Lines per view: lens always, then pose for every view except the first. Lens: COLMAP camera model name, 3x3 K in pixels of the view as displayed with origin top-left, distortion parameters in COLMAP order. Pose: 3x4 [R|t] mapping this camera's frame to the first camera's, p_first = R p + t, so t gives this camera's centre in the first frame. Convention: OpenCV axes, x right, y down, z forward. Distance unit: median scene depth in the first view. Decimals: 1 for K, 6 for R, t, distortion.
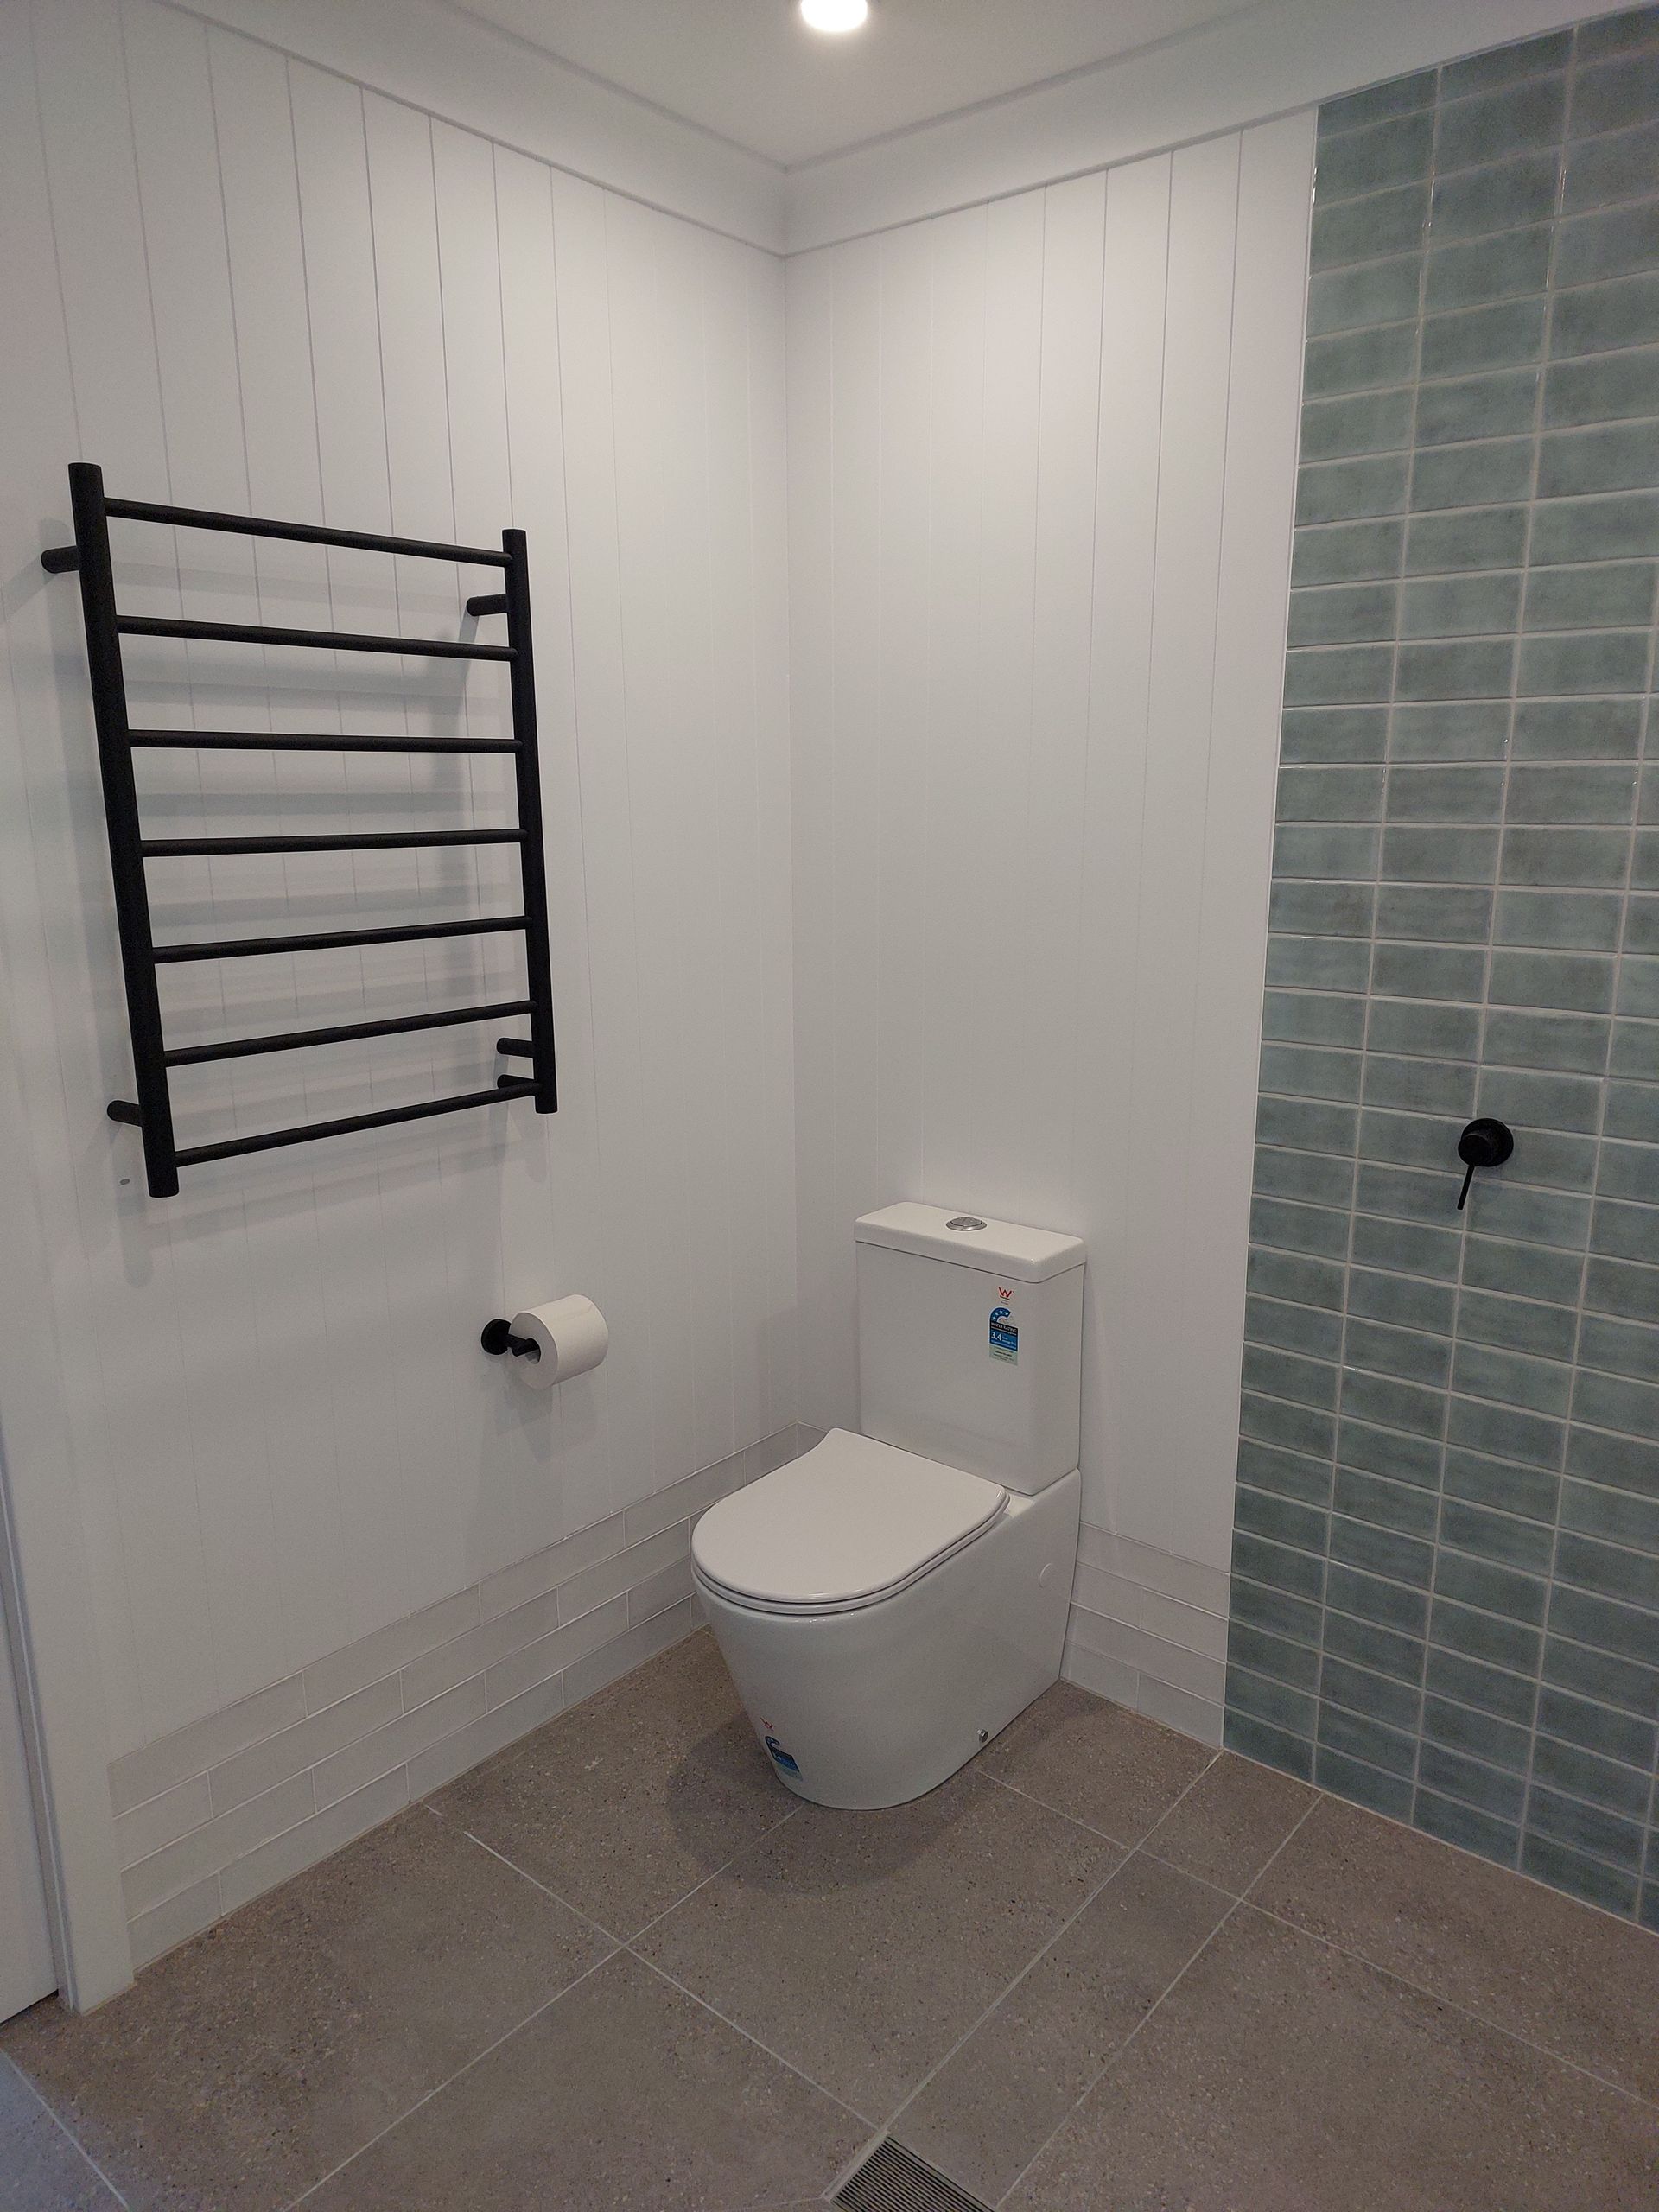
lens RADIAL K [[1497.7, 0, 859.9], [0, 1497.7, 1127.8], [0, 0, 1]] dist [0.069049, -0.074516]
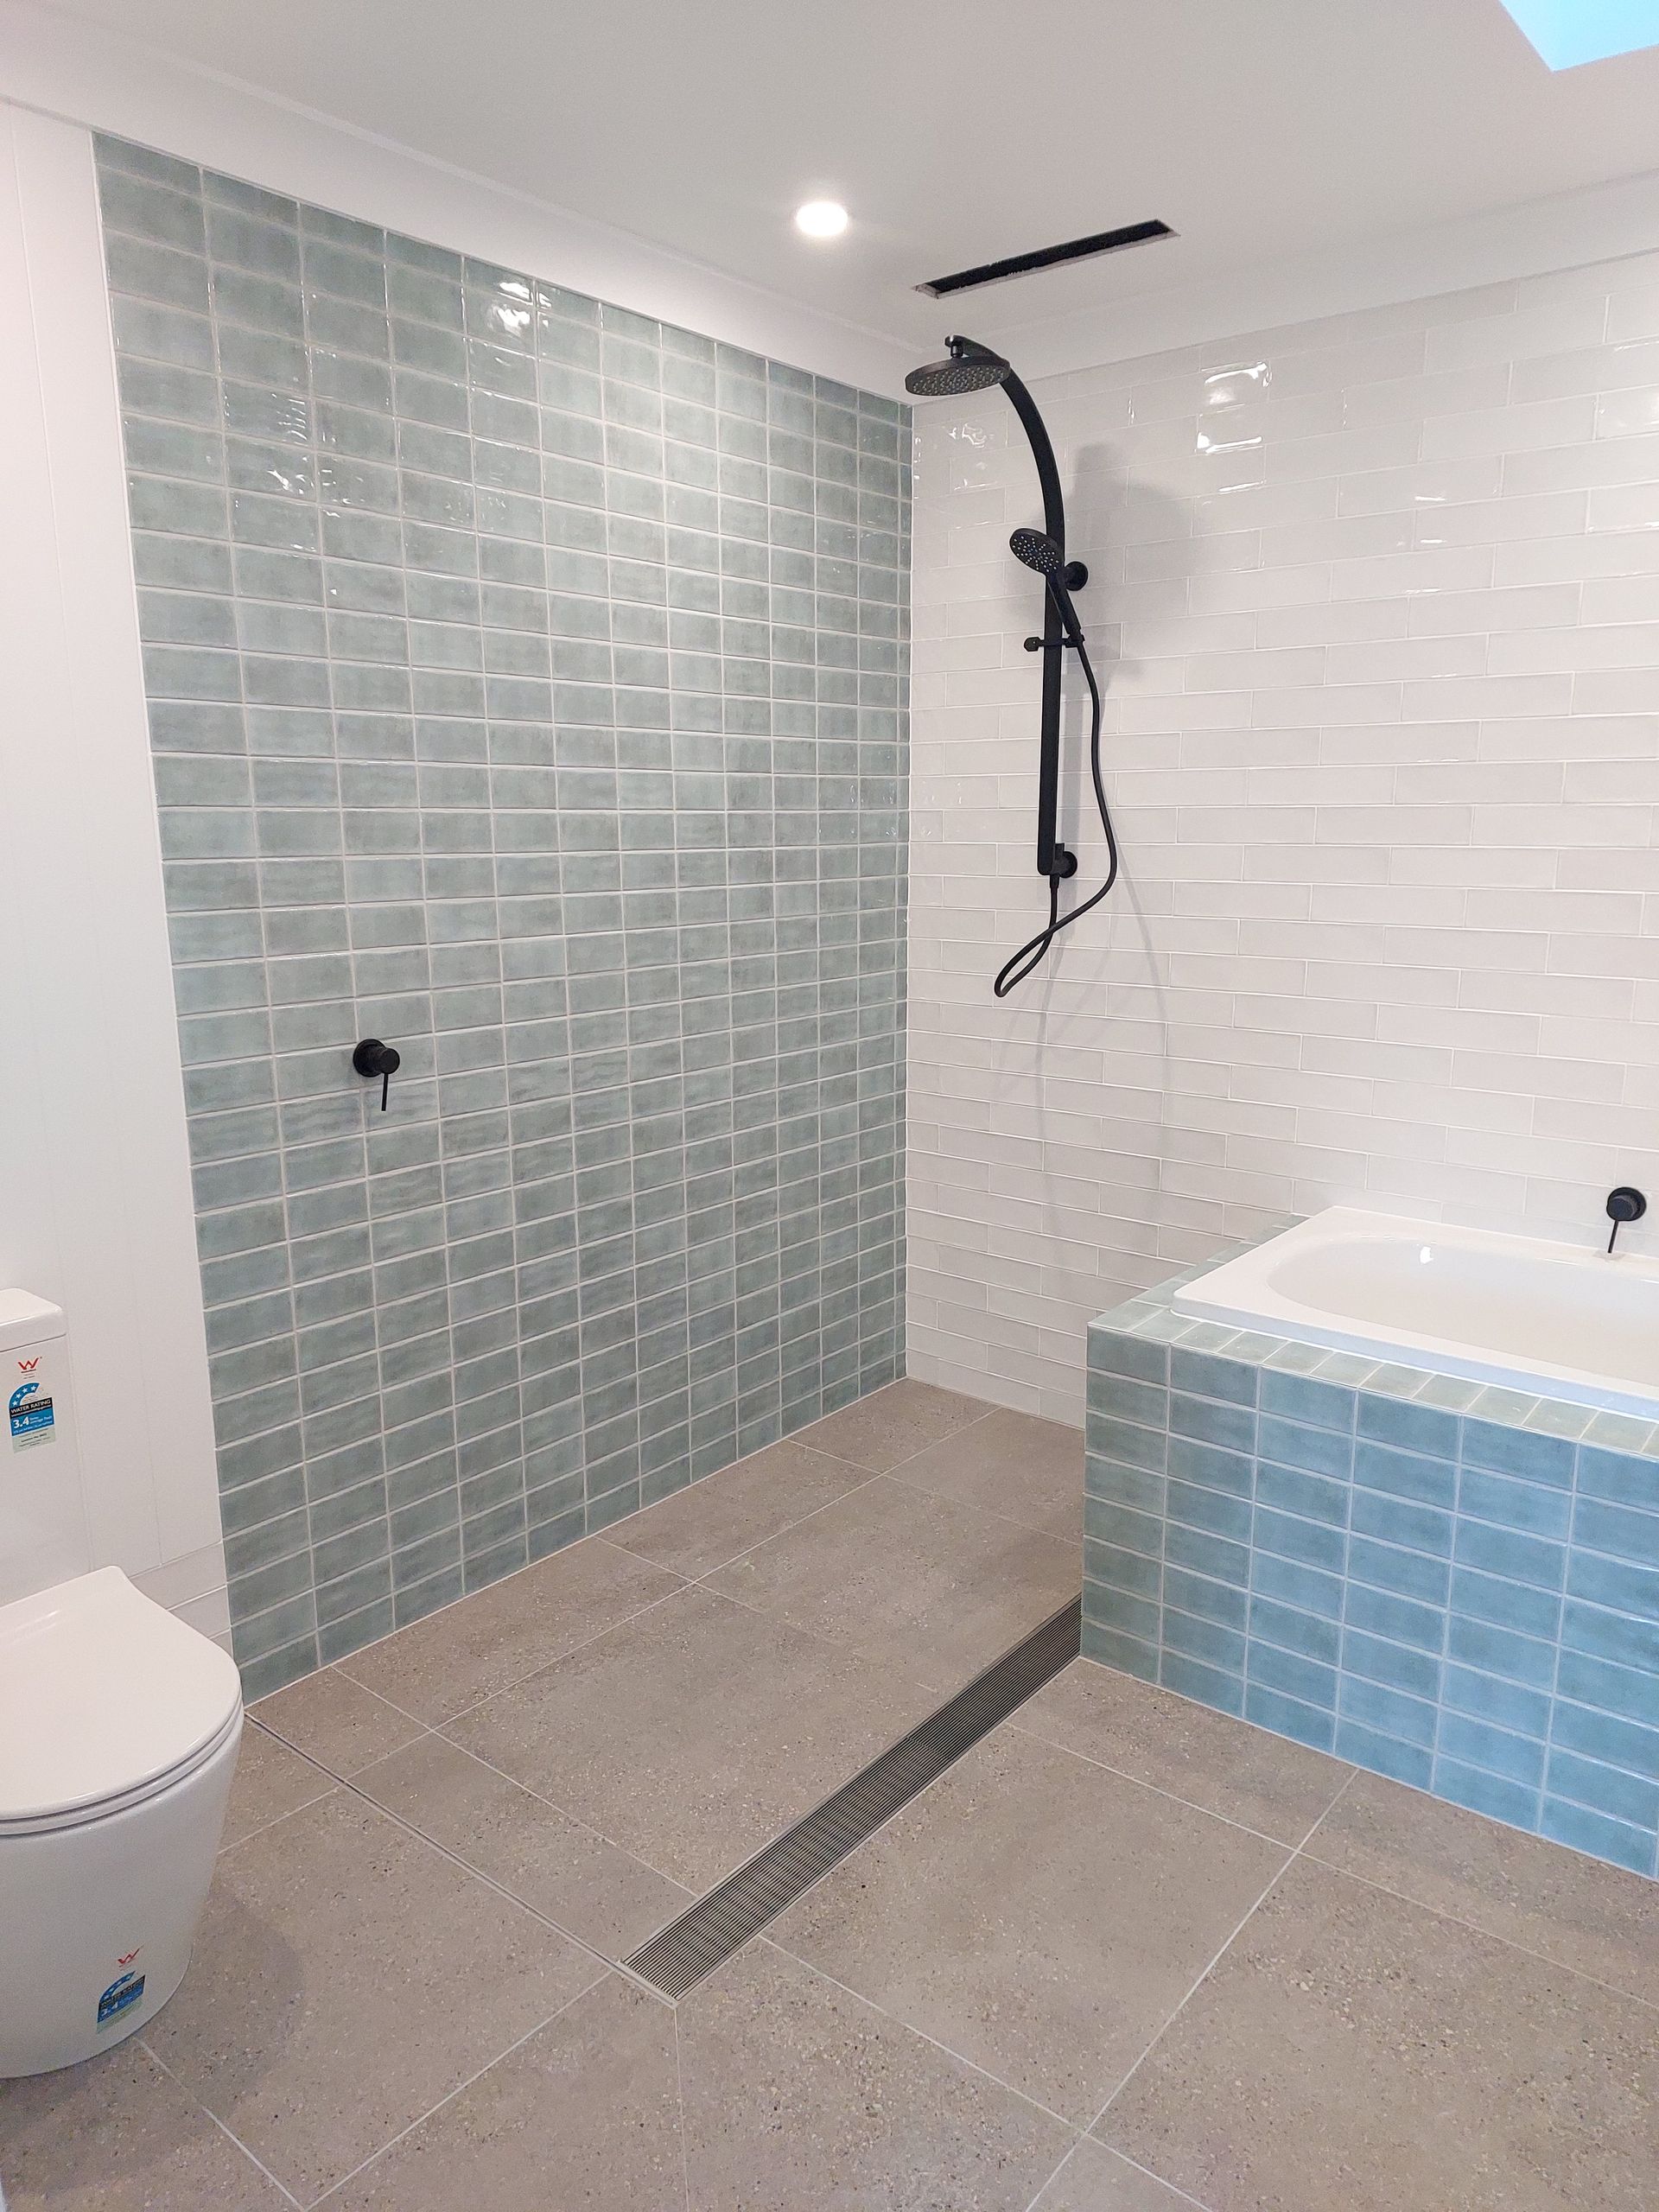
lens RADIAL K [[1497.7, 0, 838.2], [0, 1497.7, 1105.4], [0, 0, 1]] dist [0.069049, -0.074516]
pose [[-0.006297, -0.192772, 0.981223, -0.831528], [0.223498, 0.956149, 0.189281, -0.103203], [-0.974684, 0.220493, 0.037063, 0.573341]]
